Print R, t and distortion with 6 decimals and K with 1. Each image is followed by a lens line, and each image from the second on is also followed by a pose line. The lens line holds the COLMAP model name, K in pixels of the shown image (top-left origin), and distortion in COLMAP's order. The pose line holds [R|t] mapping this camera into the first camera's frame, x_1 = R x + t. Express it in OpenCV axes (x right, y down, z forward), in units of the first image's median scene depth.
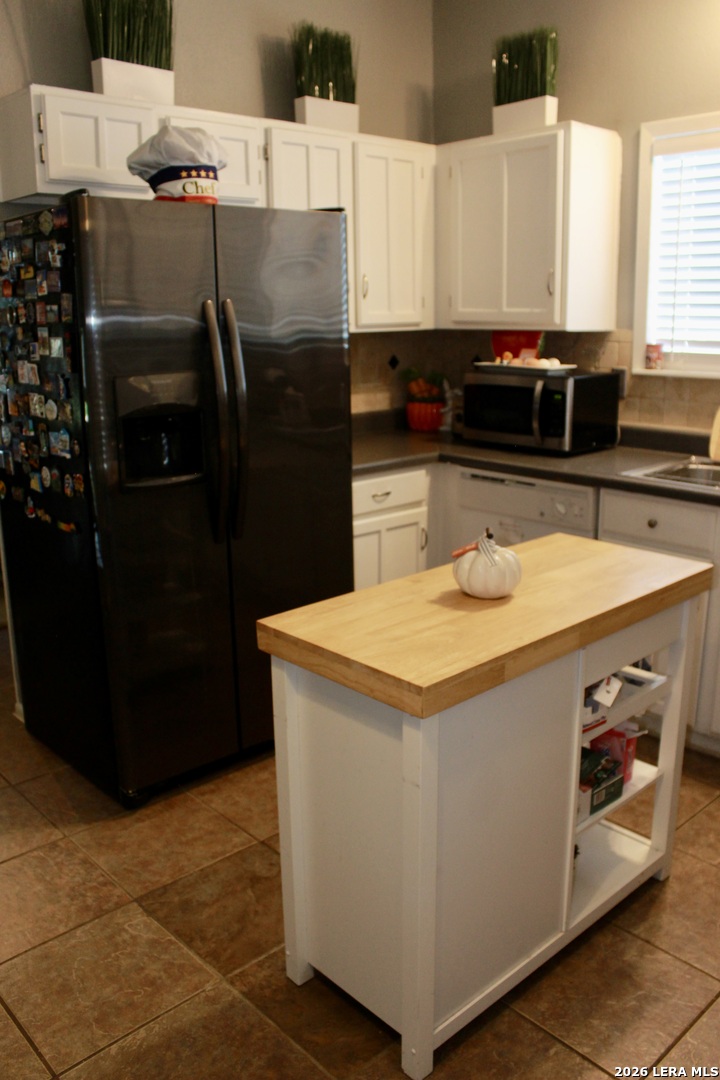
lens RADIAL K [[913.1, 0, 367.2], [0, 913.1, 534.5], [0, 0, 1]] dist [-0.166539, 0.144420]
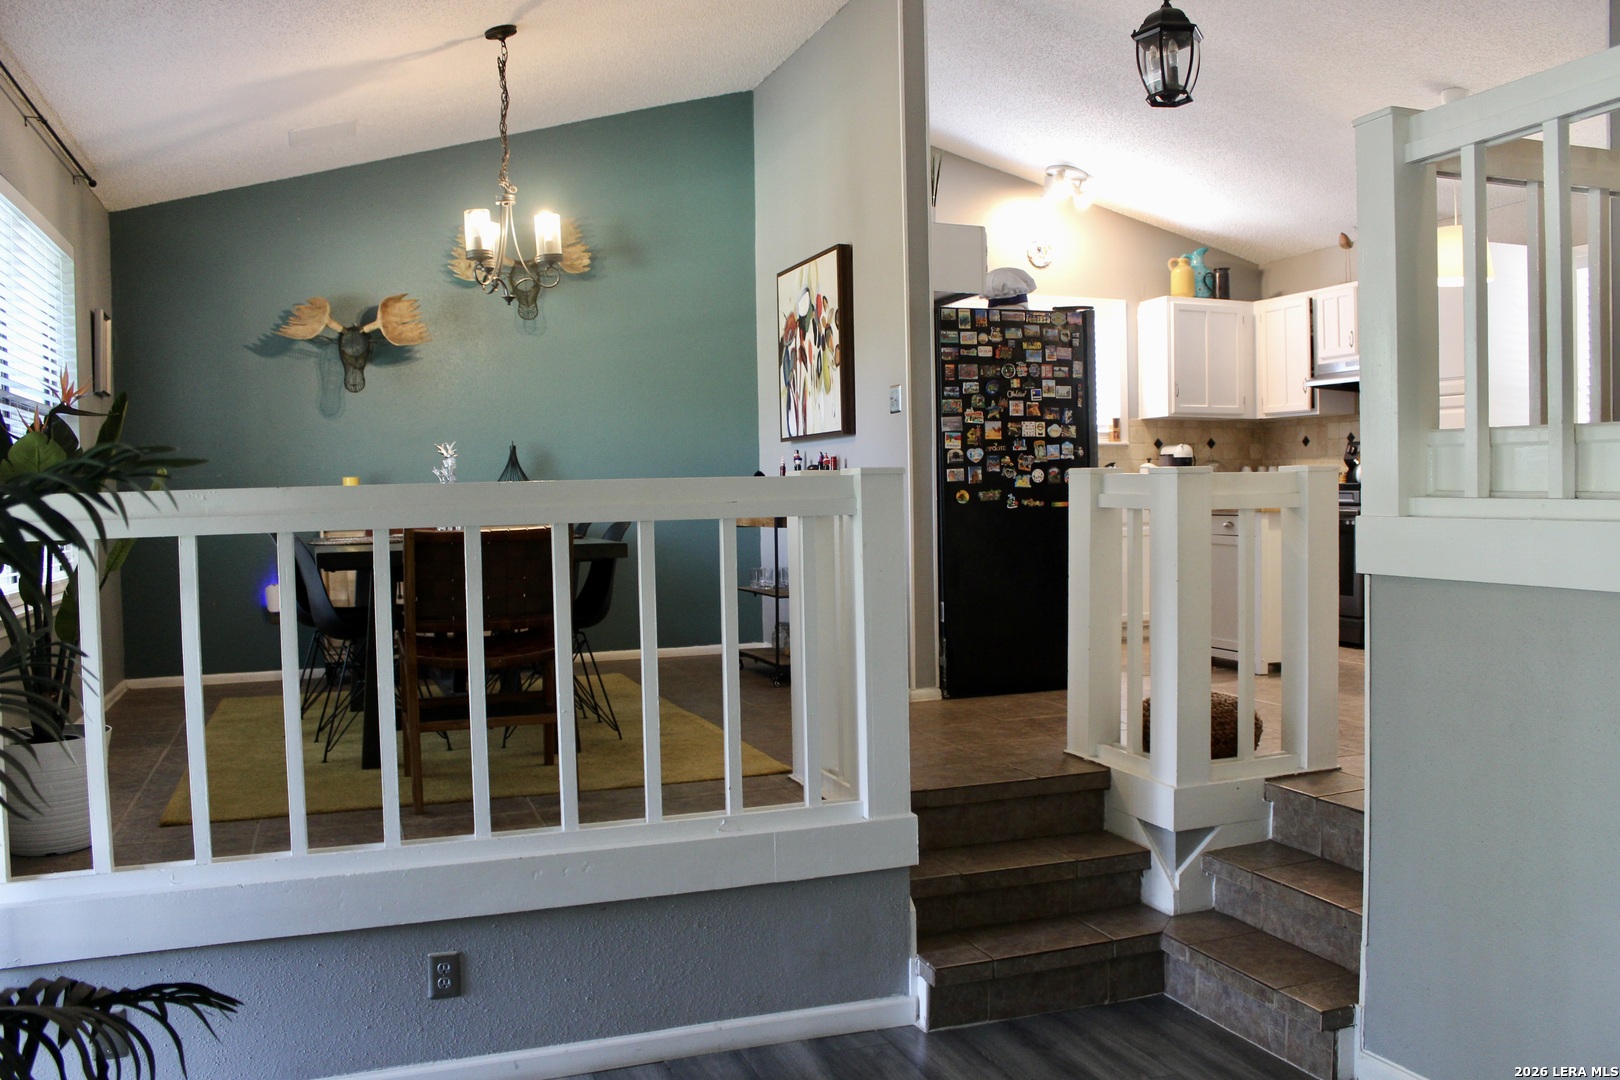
lens RADIAL K [[1369.6, 0, 803.2], [0, 1369.6, 539.9], [0, 0, 1]] dist [-0.166539, 0.144420]
pose [[0.389243, -0.026948, 0.920741, -2.644098], [0.230946, 0.970501, -0.069228, 0.109649], [-0.891714, 0.239588, 0.383984, 0.487571]]
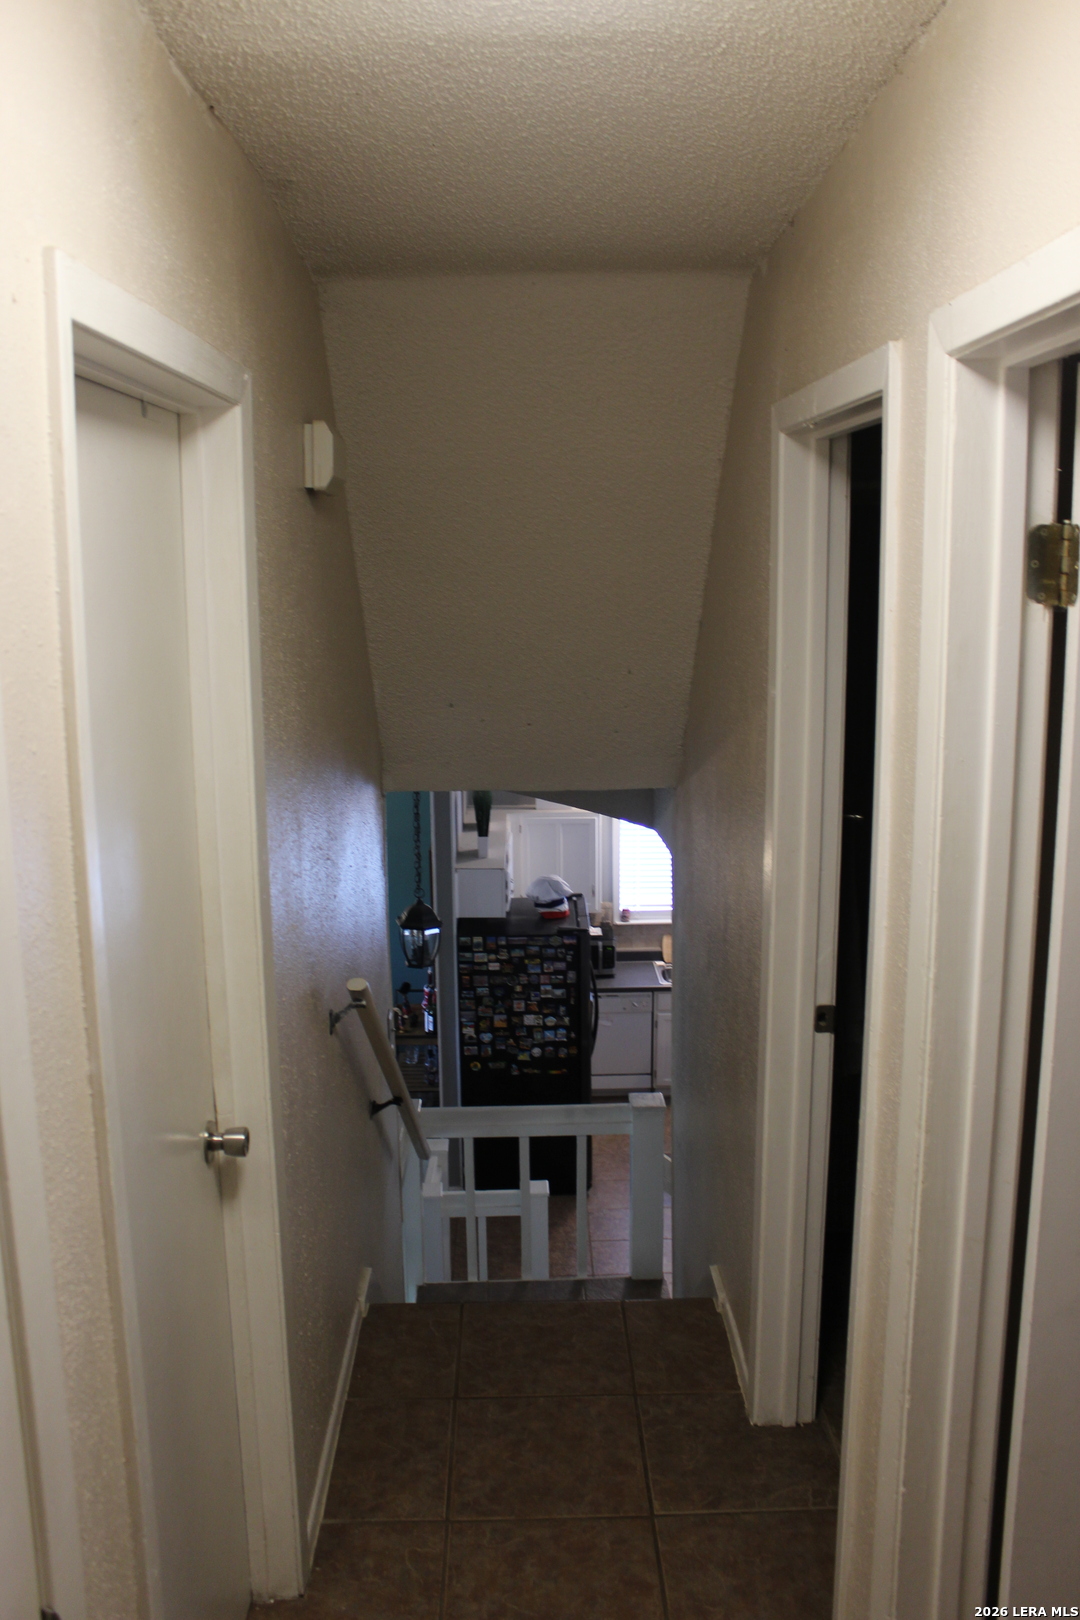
lens RADIAL K [[1369.6, 0, 543.8], [0, 1369.6, 801.3], [0, 0, 1]] dist [-0.166539, 0.144420]
pose [[0.667883, -0.128969, 0.733007, -2.597929], [0.177659, 0.984028, 0.011260, -0.672383], [-0.722751, 0.122705, 0.680128, -1.250026]]
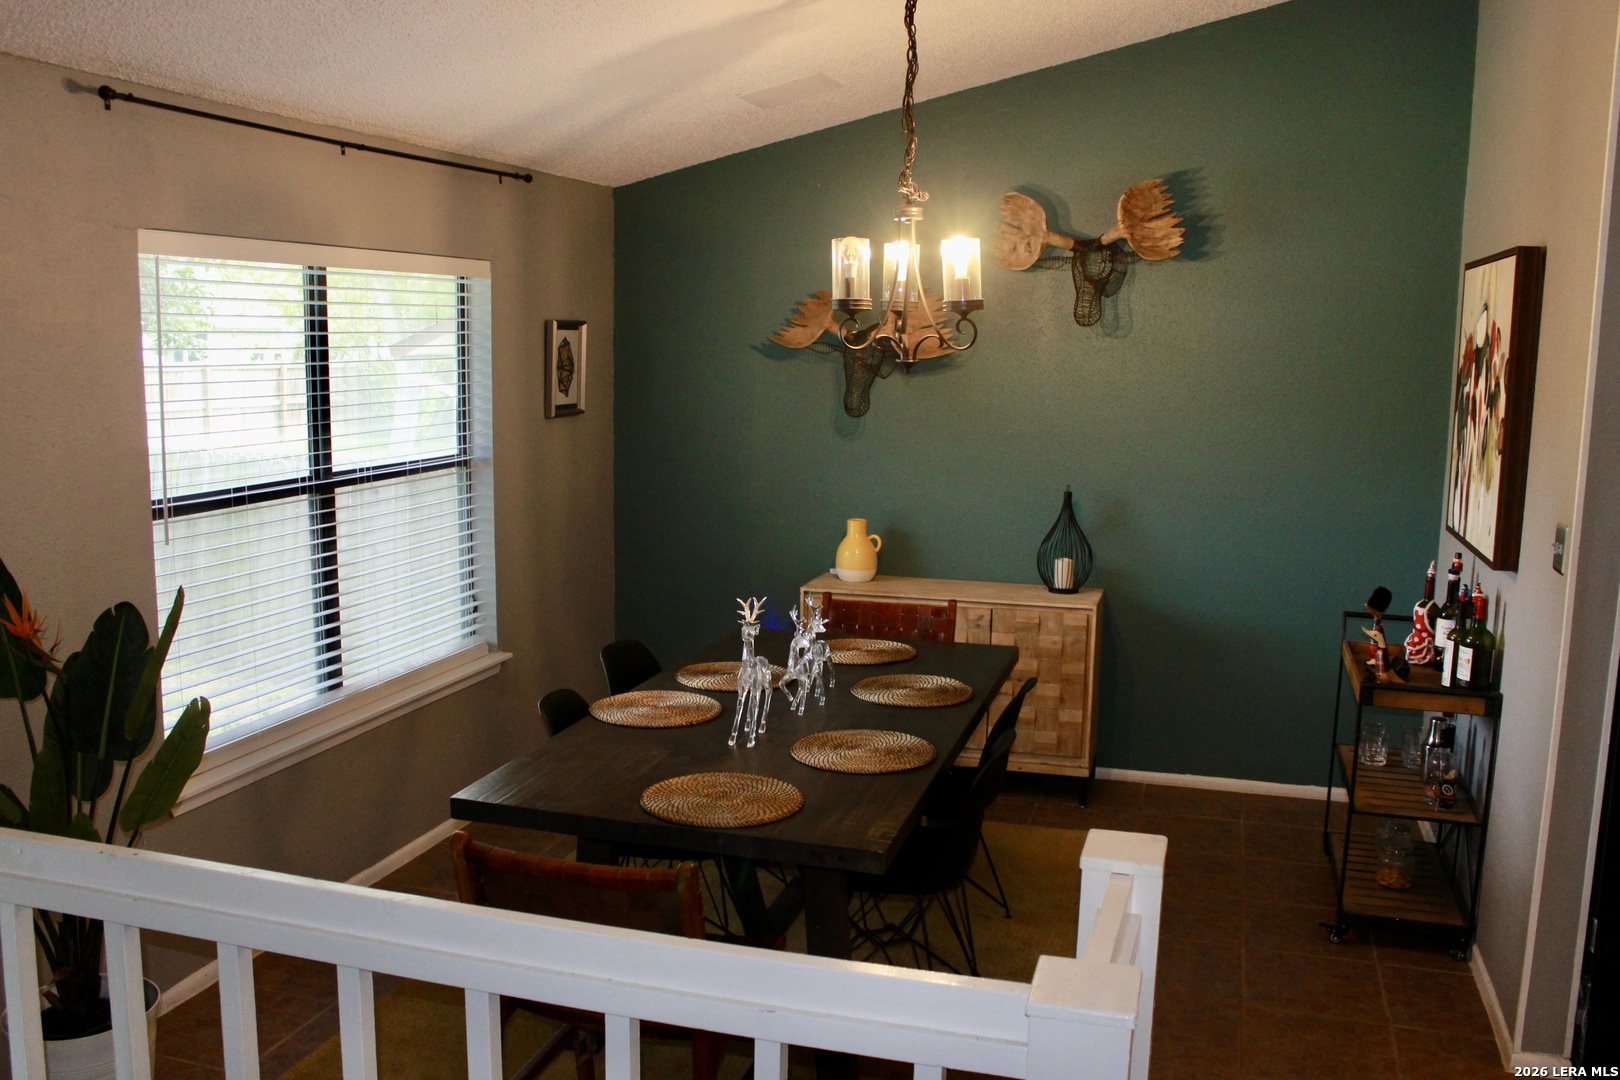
lens RADIAL K [[1369.6, 0, 814.1], [0, 1369.6, 528.7], [0, 0, 1]] dist [-0.166539, 0.144420]
pose [[0.865059, -0.047253, 0.499439, -1.688646], [0.090830, 0.993853, -0.063292, -0.249682], [-0.493378, 0.100116, 0.864034, 0.449362]]
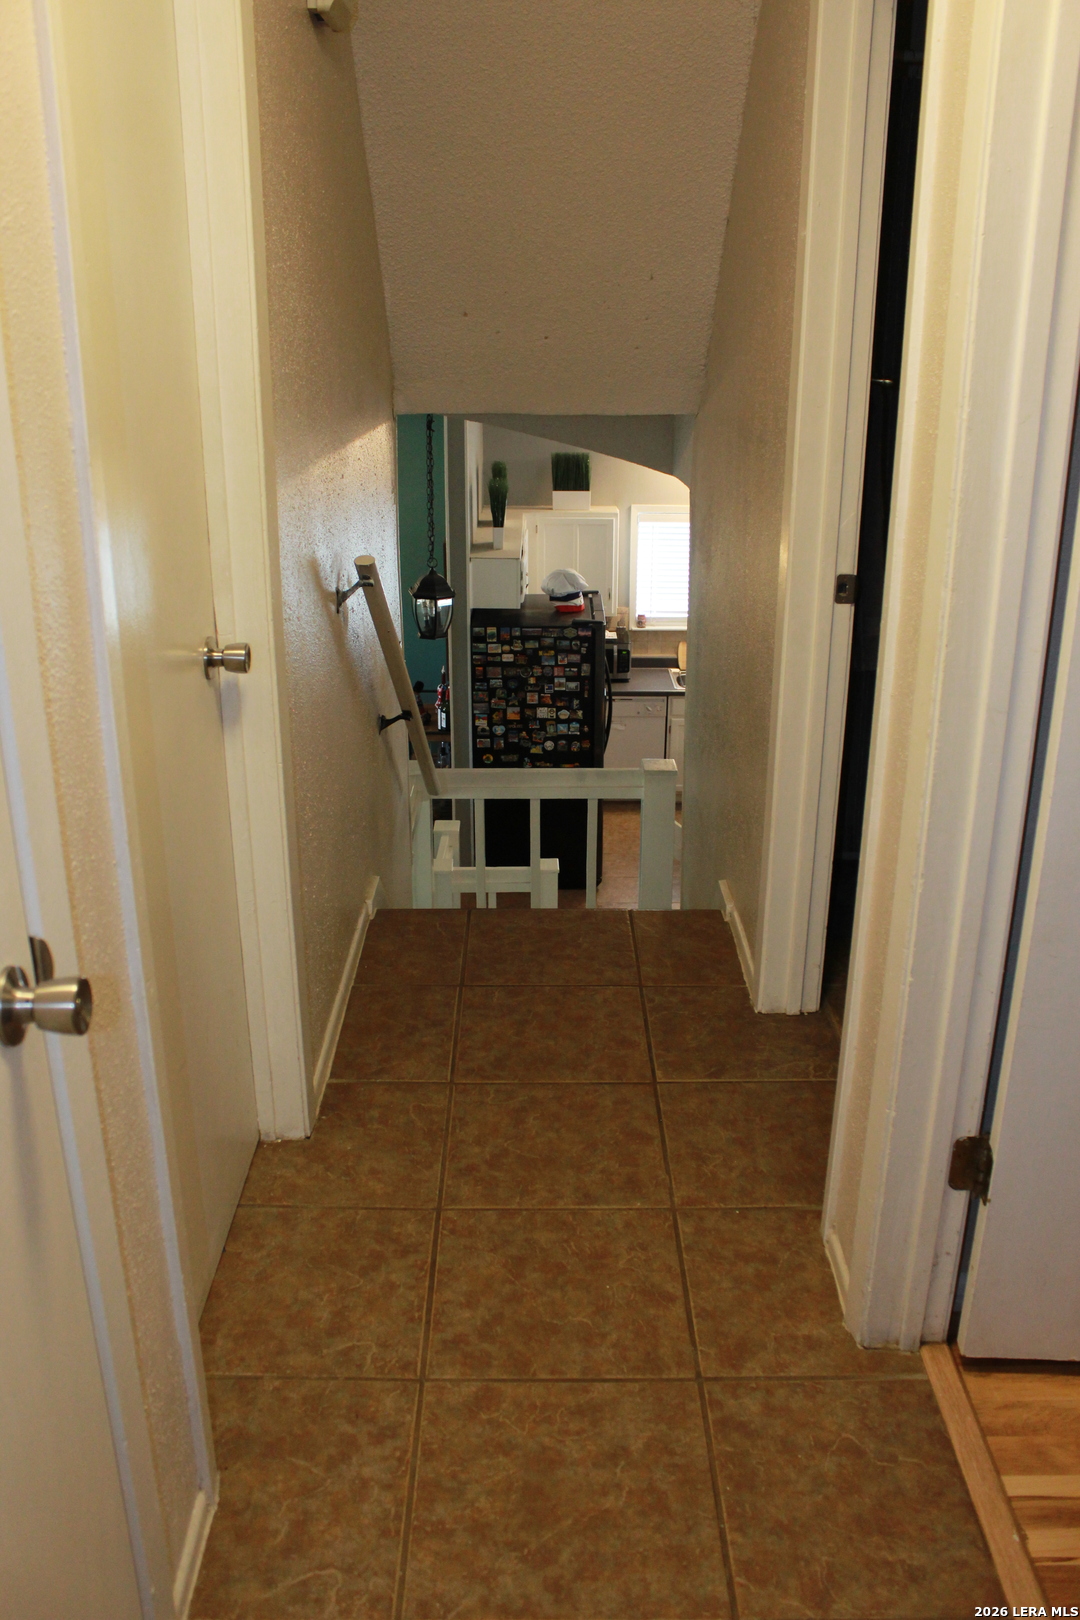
lens RADIAL K [[1369.6, 0, 543.1], [0, 1369.6, 813.2], [0, 0, 1]] dist [-0.166539, 0.144420]
pose [[0.679357, -0.252170, 0.689119, -2.602490], [0.162848, 0.967492, 0.193494, -0.530591], [-0.715510, -0.019230, 0.698337, -1.224518]]
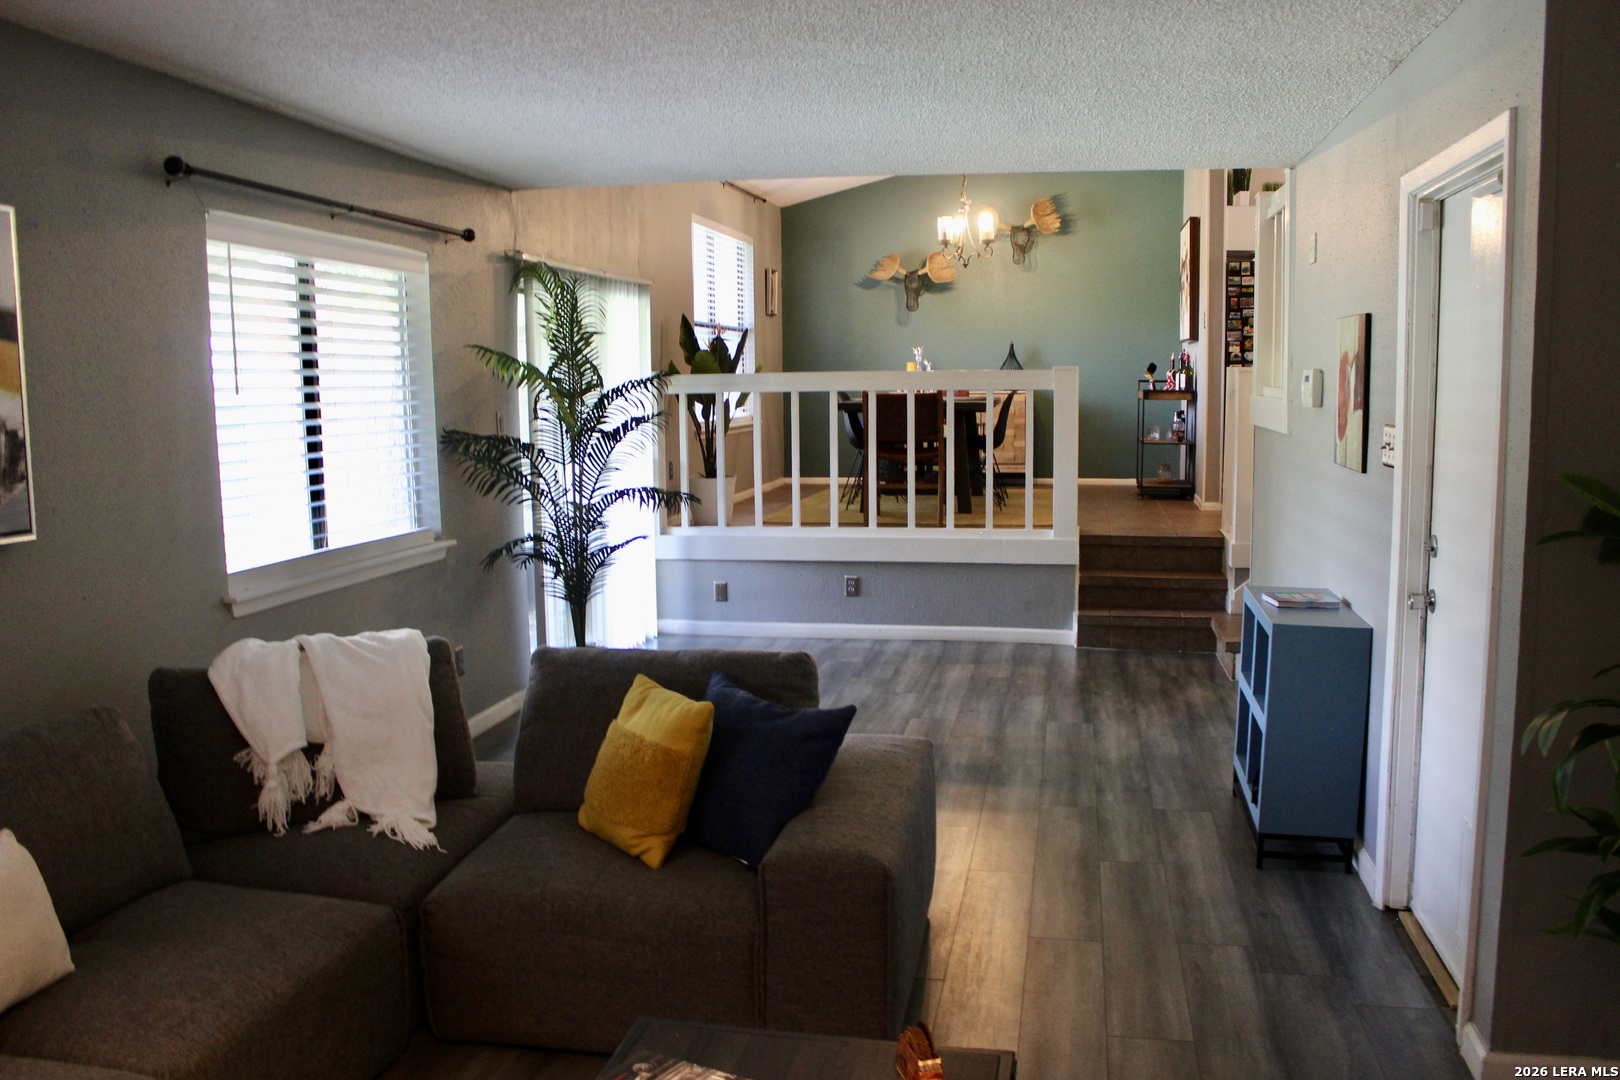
lens RADIAL K [[1369.6, 0, 806.6], [0, 1369.6, 545.9], [0, 0, 1]] dist [-0.166539, 0.144420]
pose [[0.807970, -0.068476, 0.585231, -3.469211], [0.137434, 0.987730, -0.074171, 0.474867], [-0.572971, 0.140358, 0.807468, -1.037021]]
